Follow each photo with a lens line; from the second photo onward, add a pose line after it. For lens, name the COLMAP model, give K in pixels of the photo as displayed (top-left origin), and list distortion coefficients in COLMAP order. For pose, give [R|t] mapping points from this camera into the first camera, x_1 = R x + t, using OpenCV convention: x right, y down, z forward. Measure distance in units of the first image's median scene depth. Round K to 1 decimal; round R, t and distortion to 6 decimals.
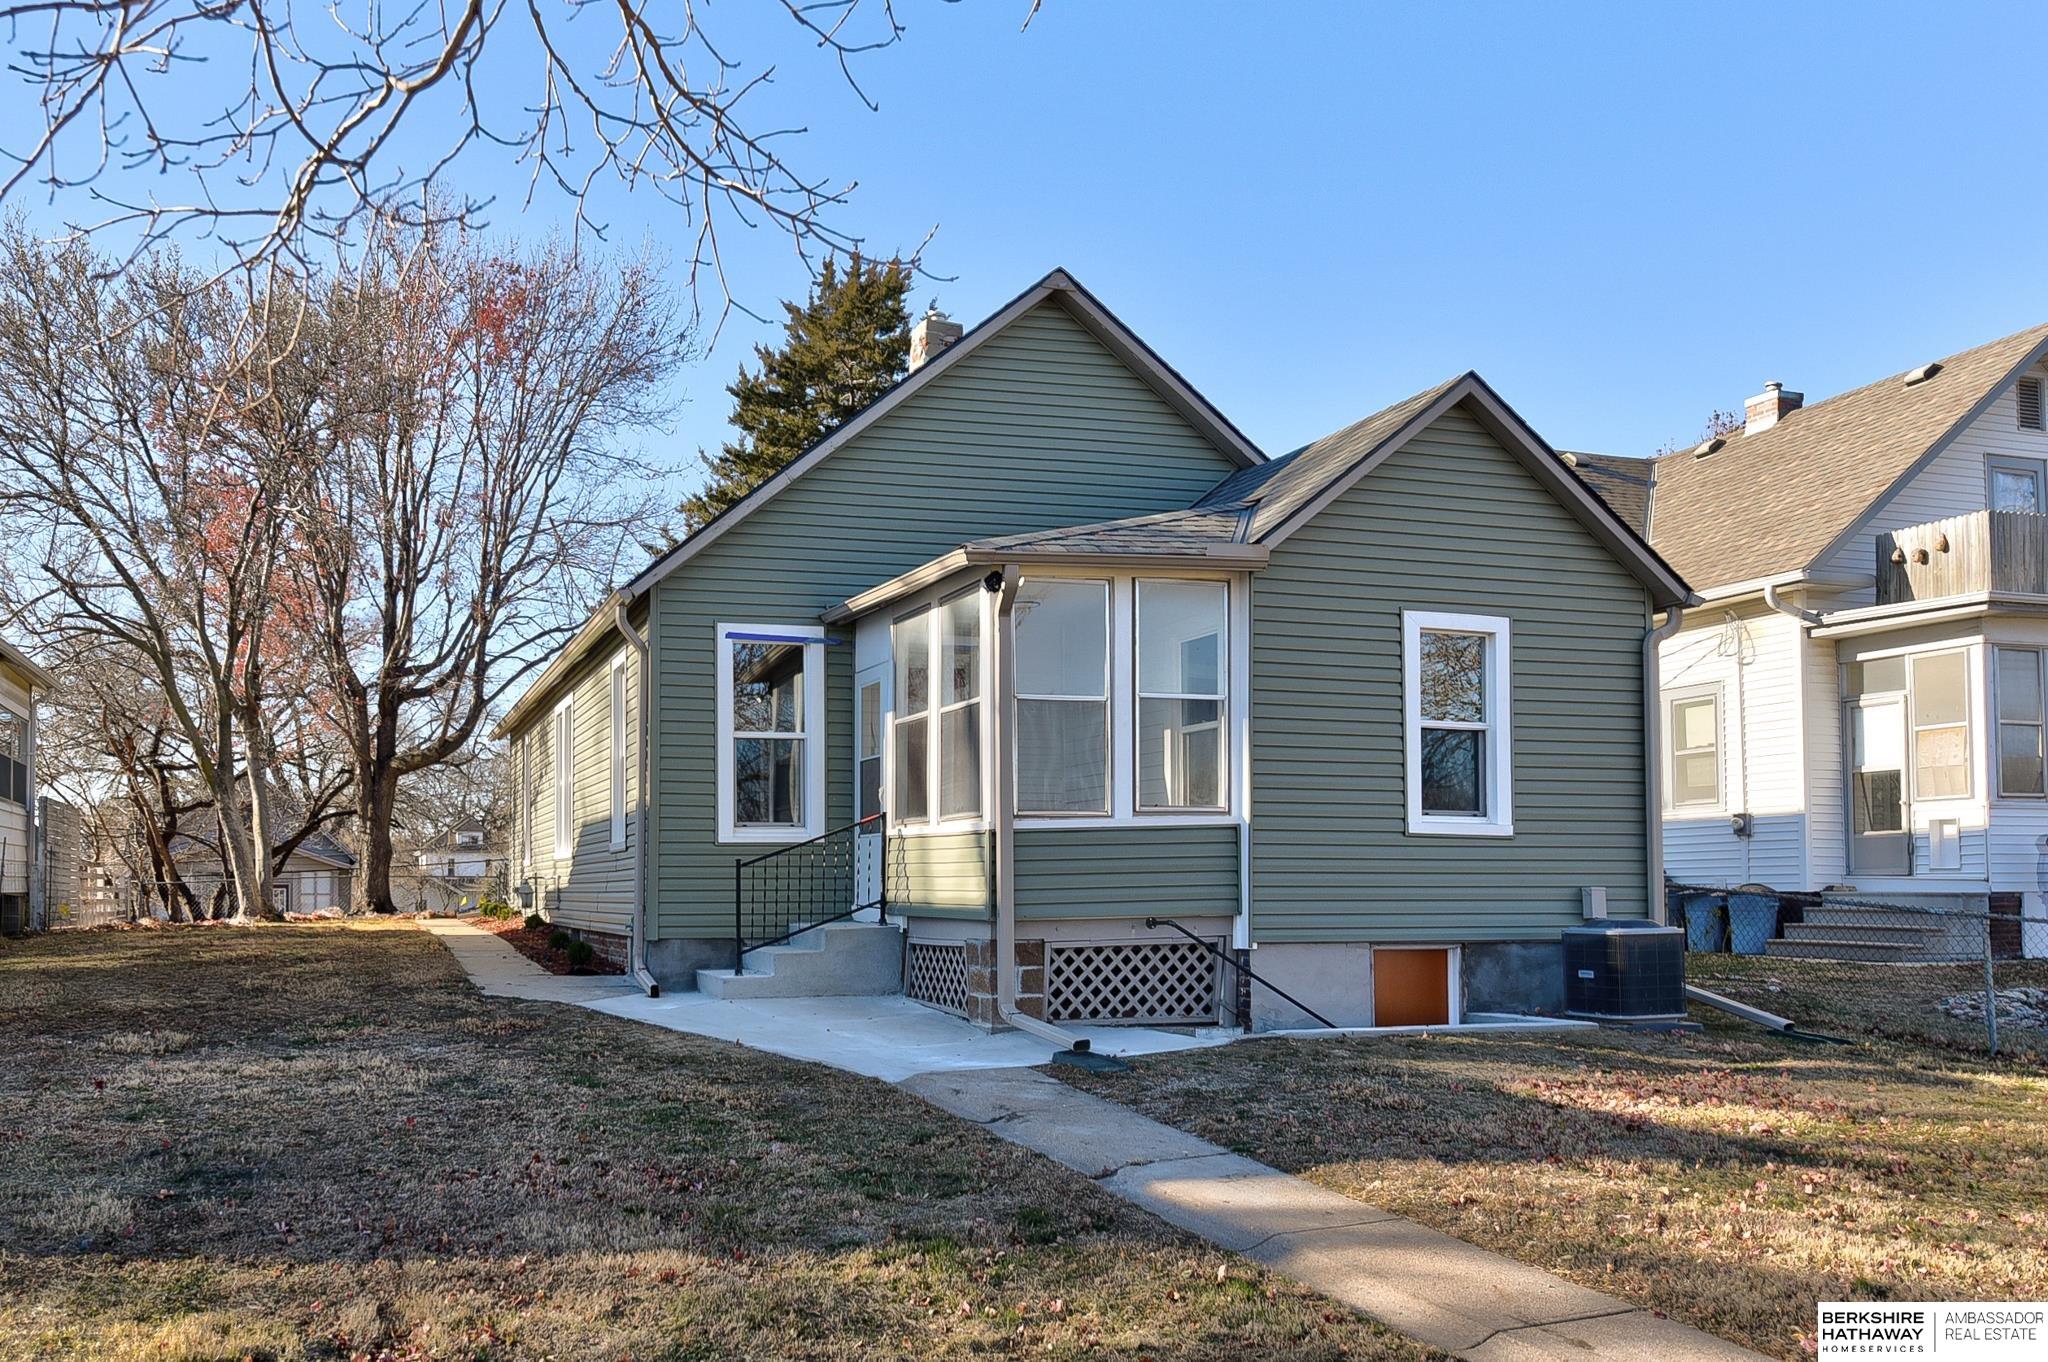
lens RADIAL K [[1829.2, 0, 1023.3], [0, 1829.2, 683.5], [0, 0, 1]] dist [0.007051, 0.002809]
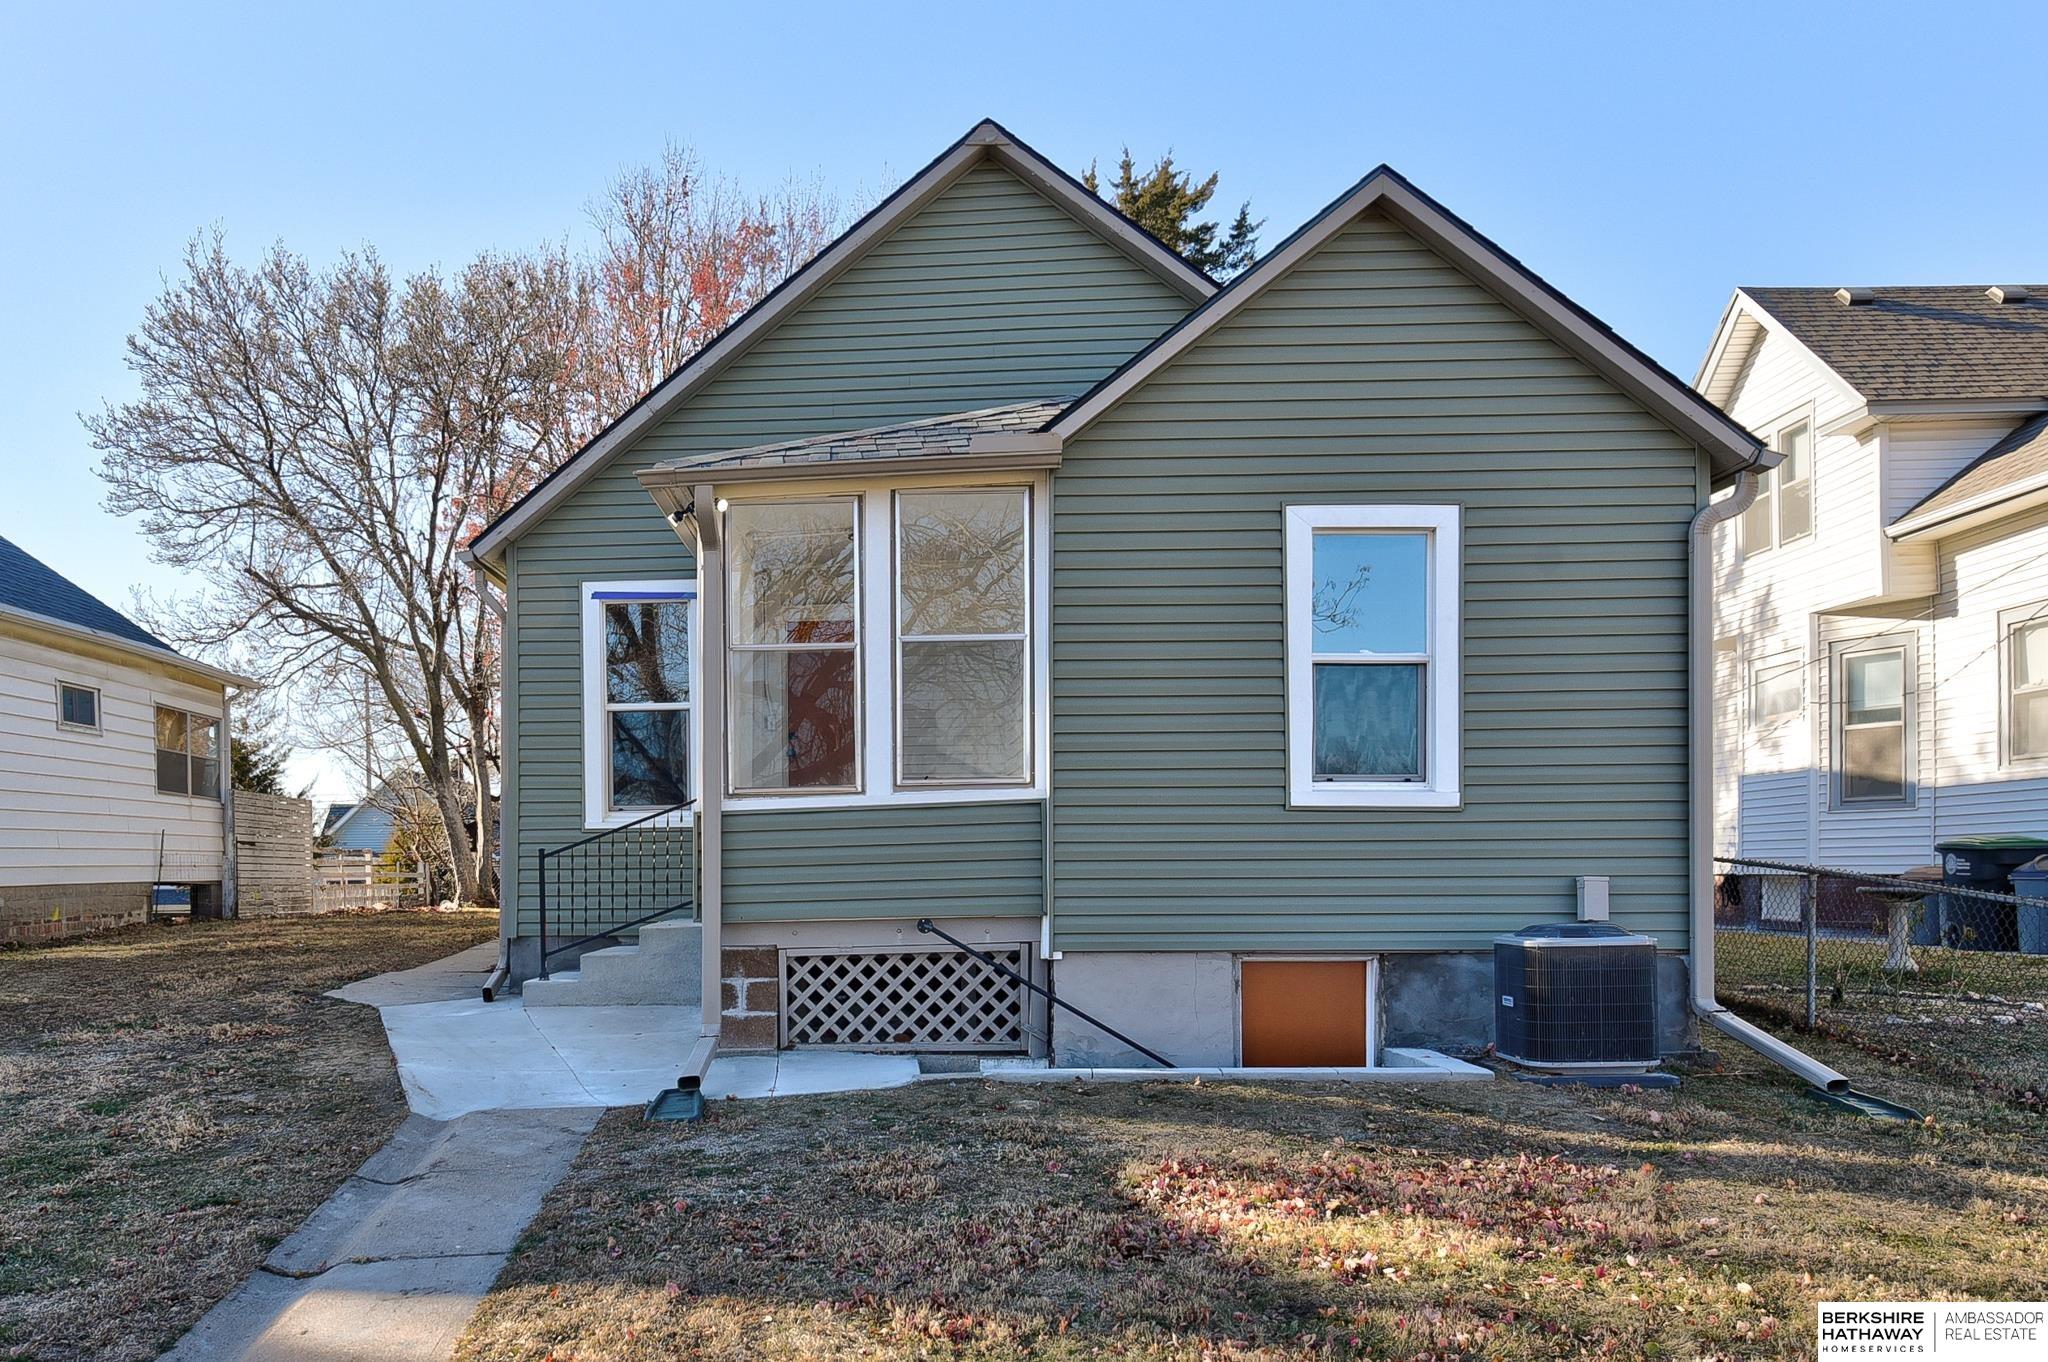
lens RADIAL K [[1829.2, 0, 1023.2], [0, 1829.2, 772.5], [0, 0, 1]] dist [0.007051, 0.002809]
pose [[0.925860, -0.023766, -0.377119, 0.394394], [0.047611, 0.997403, 0.054032, 0.023037], [0.374856, -0.067981, 0.924587, 0.276112]]
